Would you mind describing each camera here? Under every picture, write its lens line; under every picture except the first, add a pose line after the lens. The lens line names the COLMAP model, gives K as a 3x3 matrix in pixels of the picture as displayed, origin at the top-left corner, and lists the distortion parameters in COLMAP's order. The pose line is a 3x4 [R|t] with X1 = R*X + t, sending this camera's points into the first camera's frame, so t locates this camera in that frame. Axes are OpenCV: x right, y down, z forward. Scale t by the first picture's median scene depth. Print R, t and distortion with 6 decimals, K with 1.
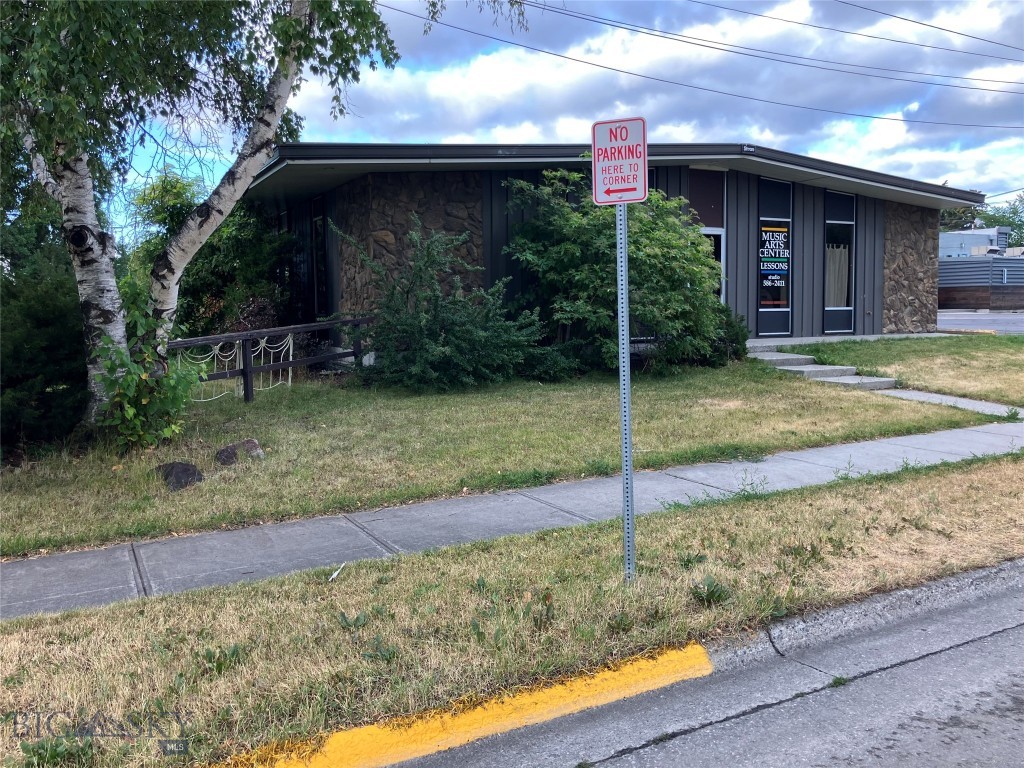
lens RADIAL K [[854.3, 0, 513.3], [0, 854.3, 361.2], [0, 0, 1]] dist [0.009950, 0.006737]
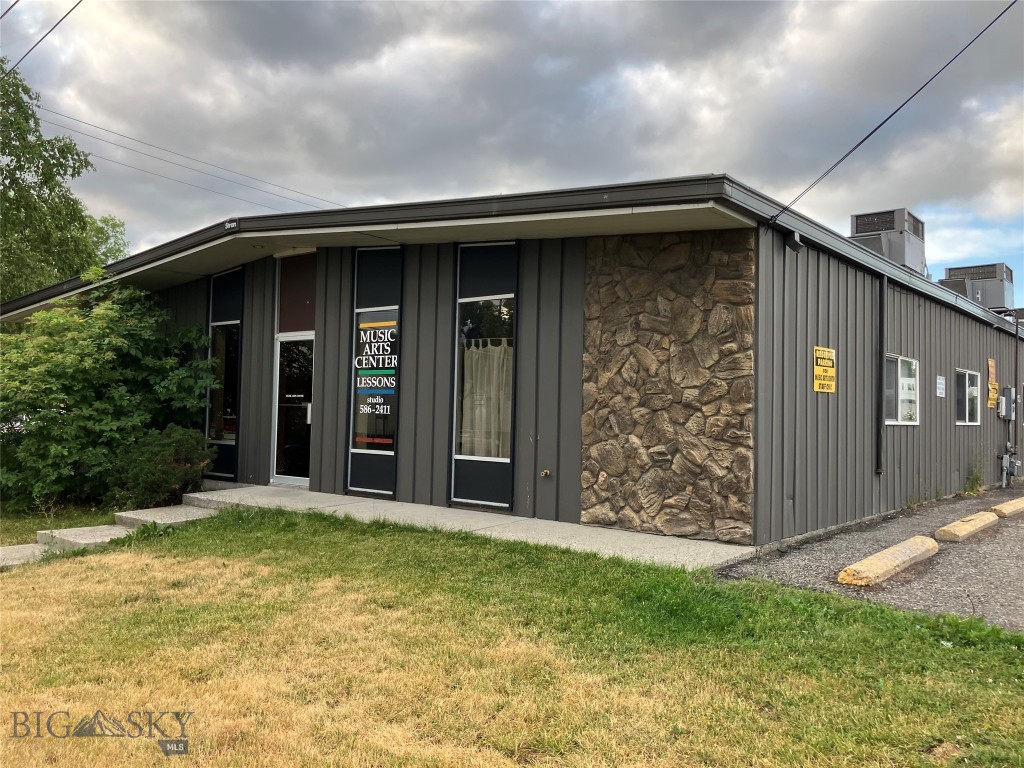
lens RADIAL K [[824.2, 0, 502.0], [0, 824.2, 381.8], [0, 0, 1]] dist [-0.013811, 0.001576]
pose [[0.380619, -0.016409, -0.924586, 0.938114], [-0.086578, 0.994818, -0.053297, -0.091138], [0.920670, 0.100334, 0.377226, 0.894294]]
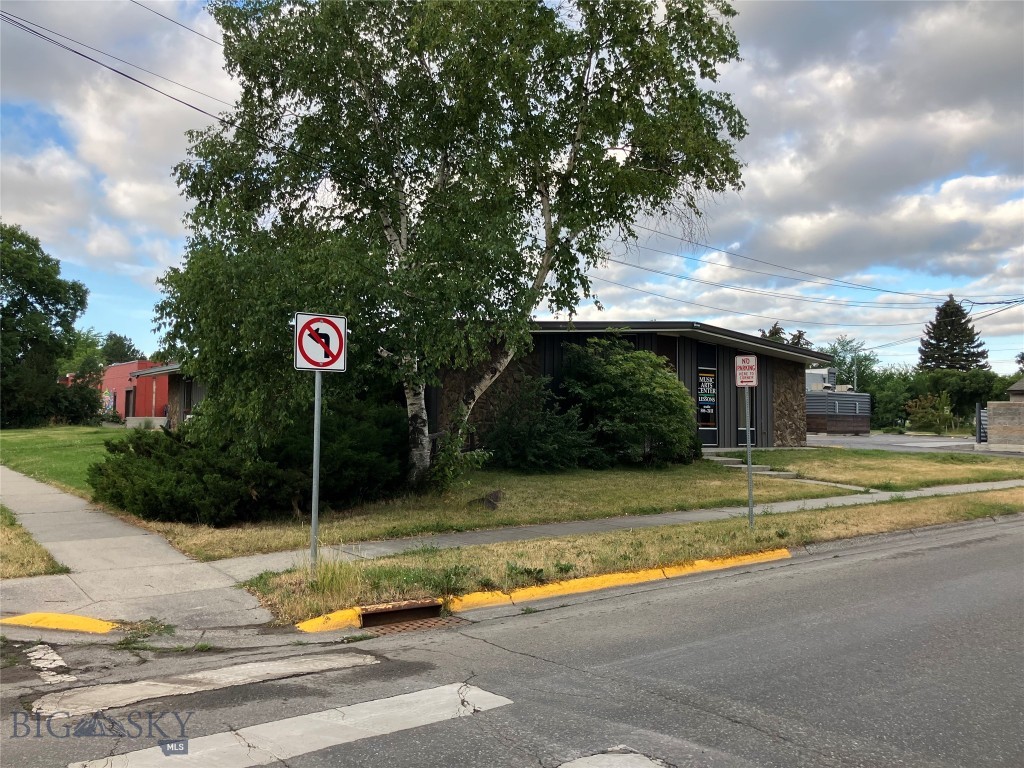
lens RADIAL K [[833.4, 0, 511.2], [0, 833.4, 352.1], [0, 0, 1]] dist [0.102409, -0.318725]
pose [[0.986467, 0.037291, 0.159661, -0.281662], [-0.013373, 0.988847, -0.148332, 0.030394], [-0.163412, 0.144189, 0.975964, -0.402634]]
